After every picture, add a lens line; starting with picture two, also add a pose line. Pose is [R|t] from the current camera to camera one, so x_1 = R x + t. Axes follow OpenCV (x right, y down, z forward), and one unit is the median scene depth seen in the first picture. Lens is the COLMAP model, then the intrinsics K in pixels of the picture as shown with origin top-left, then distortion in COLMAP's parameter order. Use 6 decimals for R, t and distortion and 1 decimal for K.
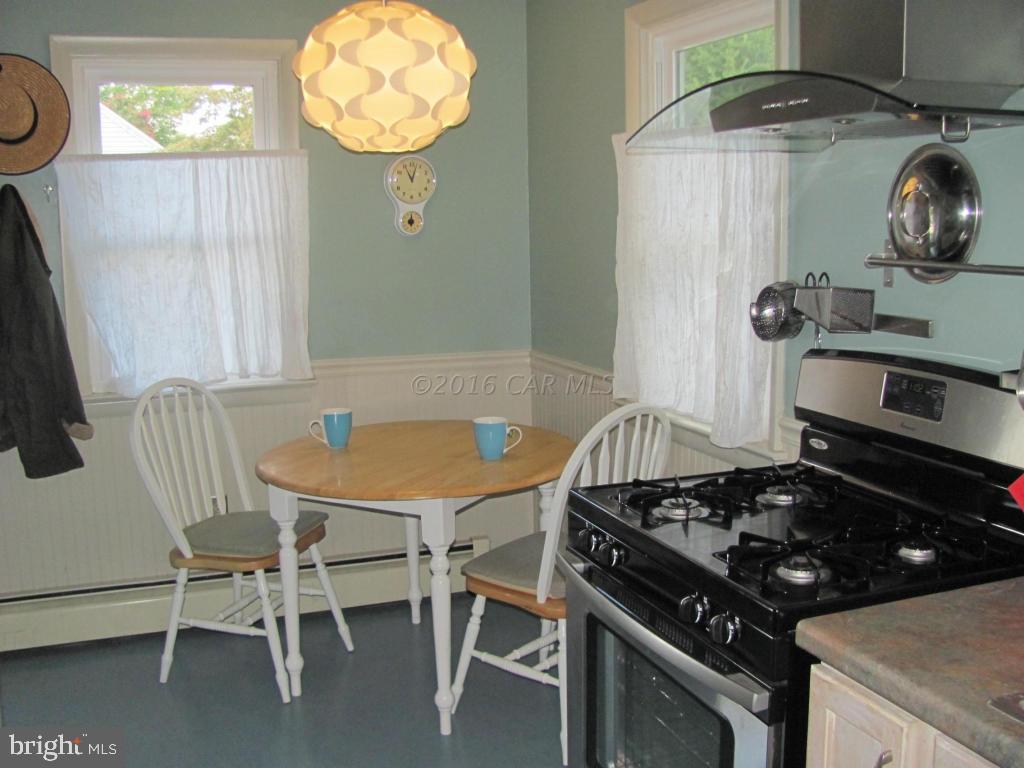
lens RADIAL K [[1081.3, 0, 511.0], [0, 1081.3, 377.6], [0, 0, 1]] dist [-0.134011, 0.000000]
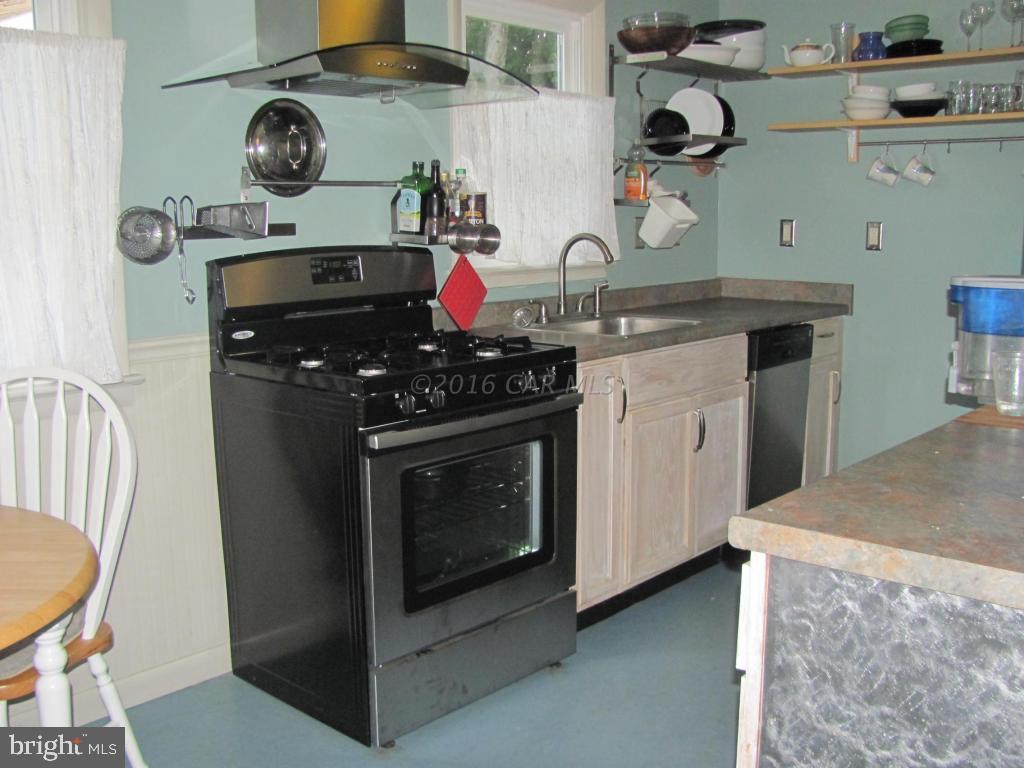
lens RADIAL K [[1081.3, 0, 522.8], [0, 1081.3, 381.7], [0, 0, 1]] dist [-0.134011, 0.000000]
pose [[-0.474570, -0.116542, 0.872469, -0.992331], [0.147800, 0.966572, 0.209506, -0.100213], [-0.867720, 0.228376, -0.441481, 1.367214]]
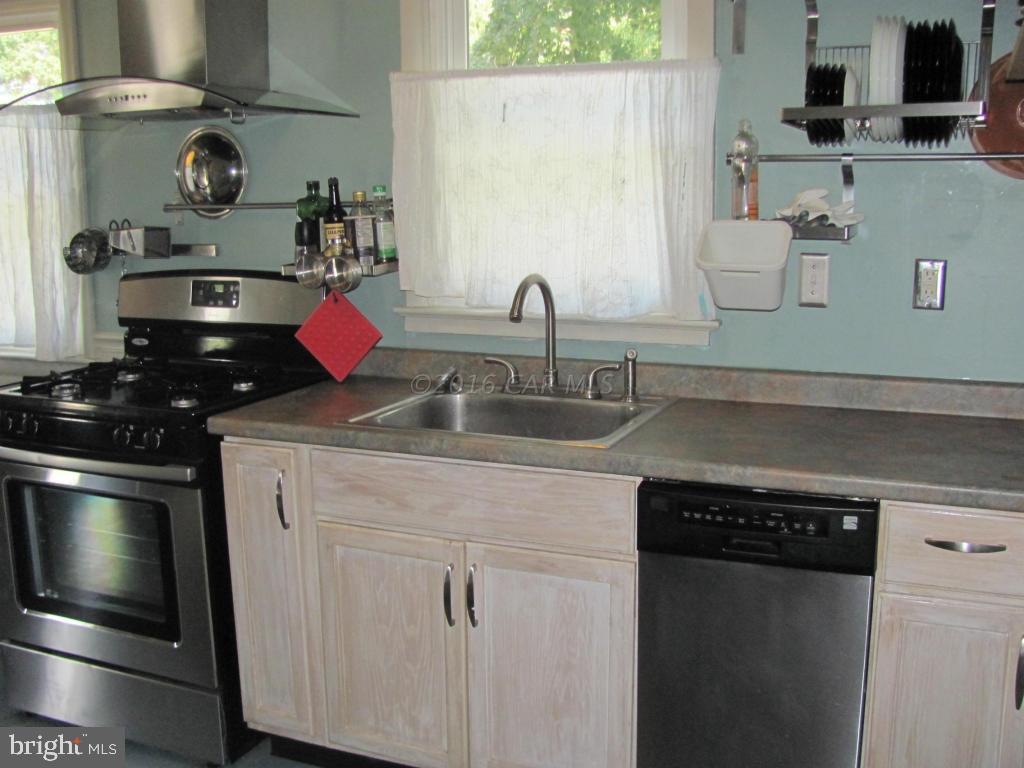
lens RADIAL K [[1081.3, 0, 510.6], [0, 1081.3, 385.6], [0, 0, 1]] dist [-0.134011, 0.000000]
pose [[0.697930, -0.125781, 0.705034, -0.383704], [0.108954, 0.991645, 0.069058, 0.081783], [-0.707829, 0.028619, 0.705804, -0.336618]]
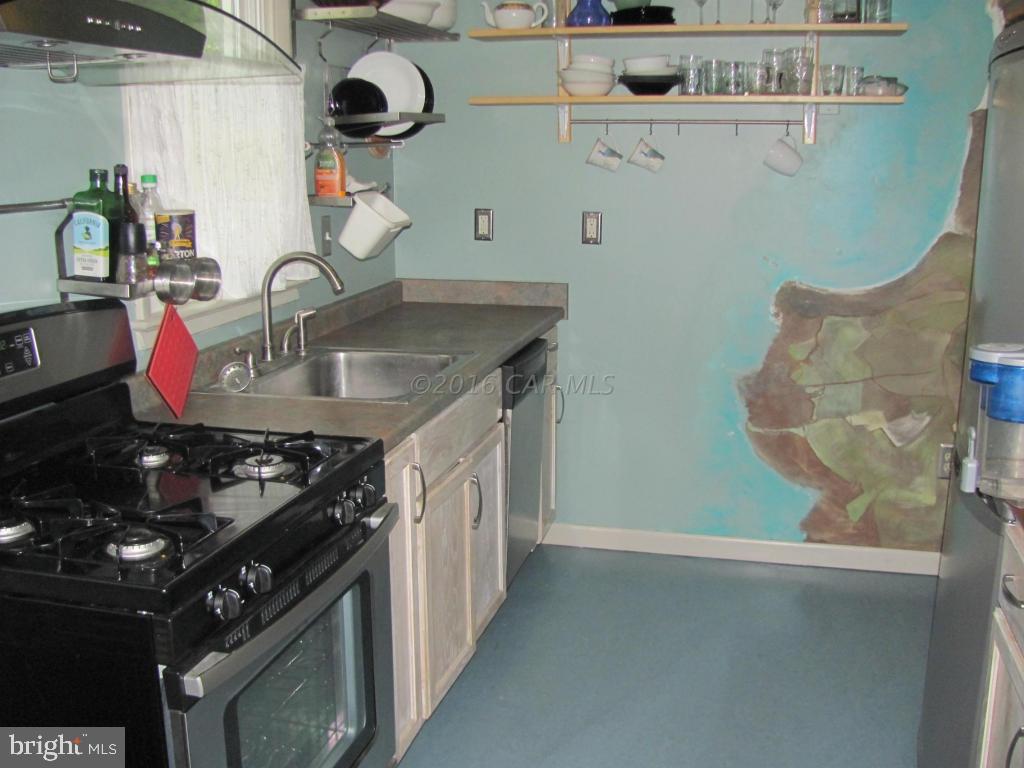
lens RADIAL K [[1081.3, 0, 544.8], [0, 1081.3, 380.0], [0, 0, 1]] dist [-0.134011, 0.000000]
pose [[-0.836424, -0.100349, 0.538818, -0.458433], [0.096136, 0.940993, 0.324485, -0.194079], [-0.539585, 0.323207, -0.777422, 1.347464]]
